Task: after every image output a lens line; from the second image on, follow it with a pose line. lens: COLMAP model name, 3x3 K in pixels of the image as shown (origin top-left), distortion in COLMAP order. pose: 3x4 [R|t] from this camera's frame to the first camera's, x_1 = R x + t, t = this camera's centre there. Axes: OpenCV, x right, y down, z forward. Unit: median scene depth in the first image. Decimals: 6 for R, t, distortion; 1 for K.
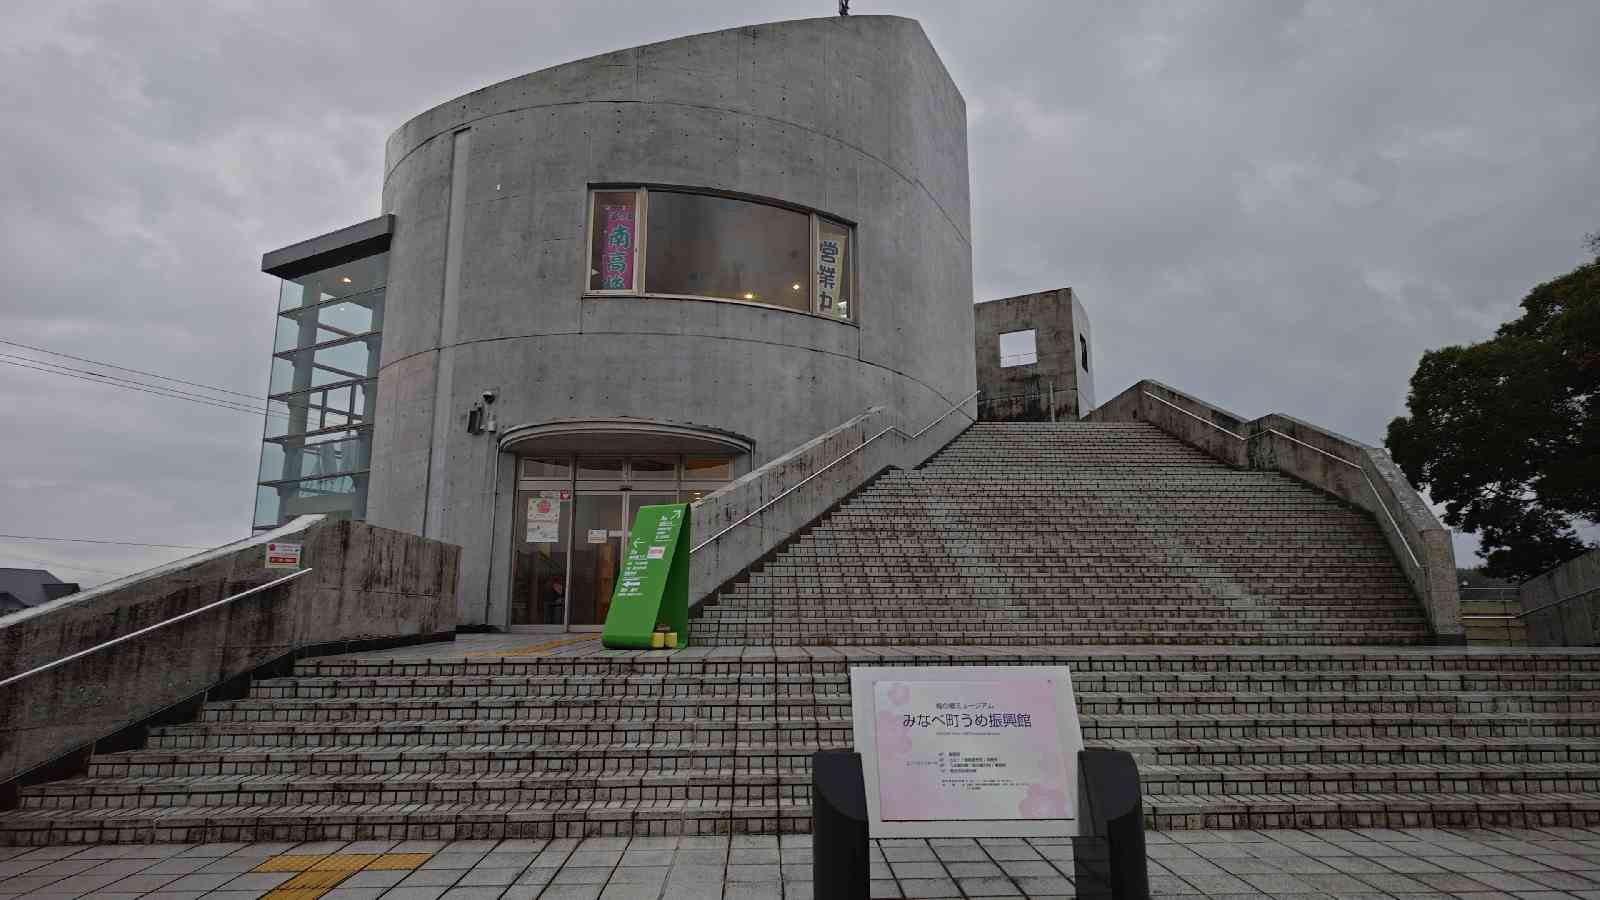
lens RADIAL K [[898.3, 0, 798.8], [0, 898.3, 449.4], [0, 0, 1]] dist [0.021495, 0.002502]
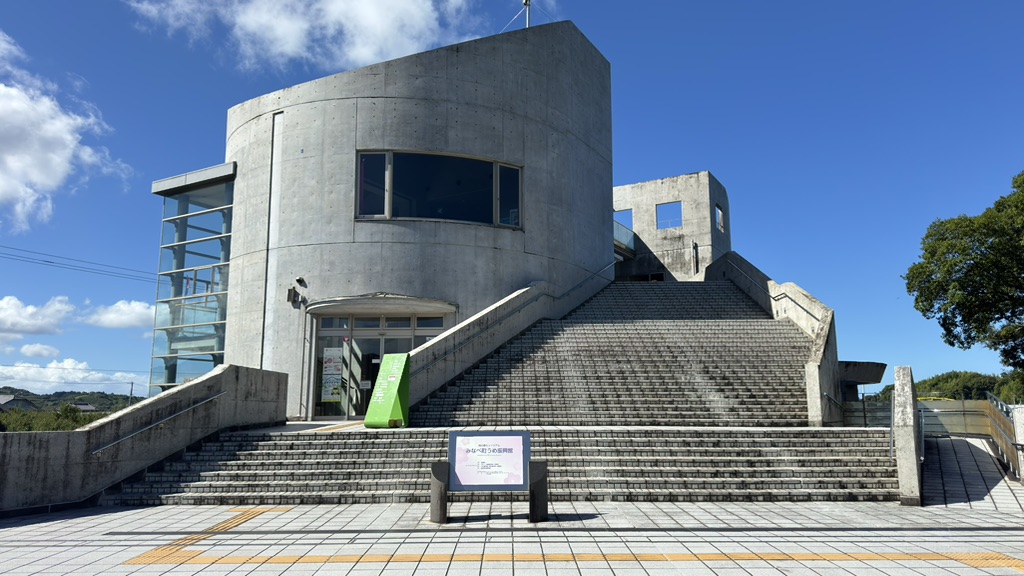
lens RADIAL K [[748.1, 0, 510.7], [0, 748.1, 287.4], [0, 0, 1]] dist [0.116682, -0.008608]
pose [[0.999126, -0.008749, -0.040868, 0.107739], [0.009793, 0.999629, 0.025406, -0.078746], [0.040630, -0.025784, 0.998842, -0.393980]]
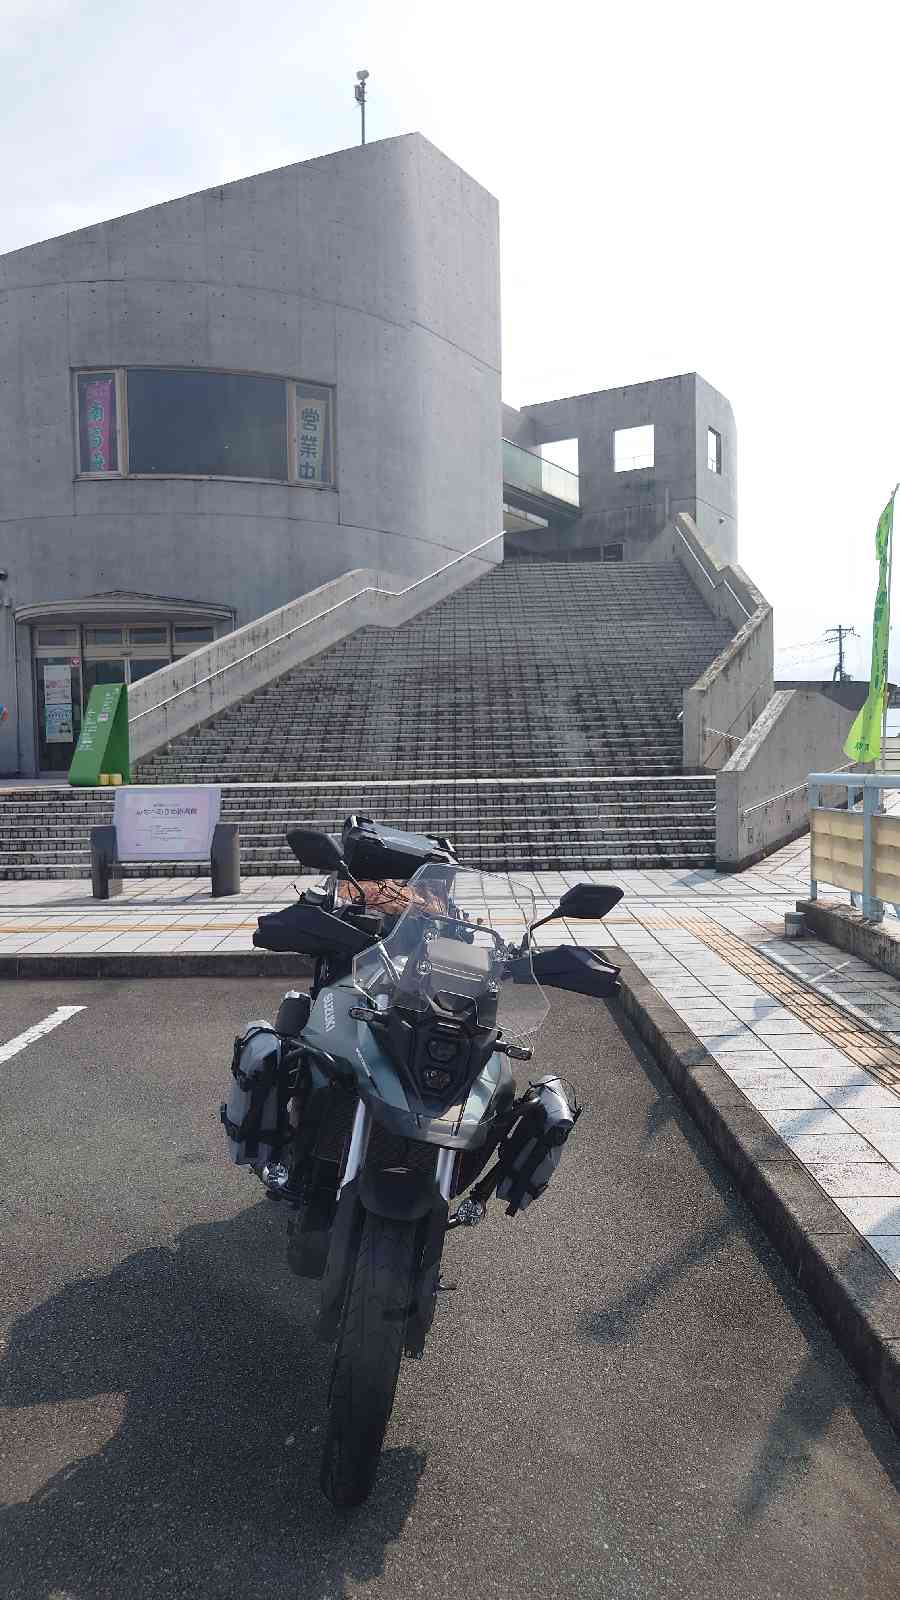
lens RADIAL K [[1221.5, 0, 432.4], [0, 1221.5, 836.4], [0, 0, 1]] dist [0.013407, -0.017330]
pose [[0.997024, -0.009603, -0.076487, 0.318226], [0.028071, 0.969314, 0.244218, -0.101948], [0.071795, -0.245638, 0.966699, -0.543976]]
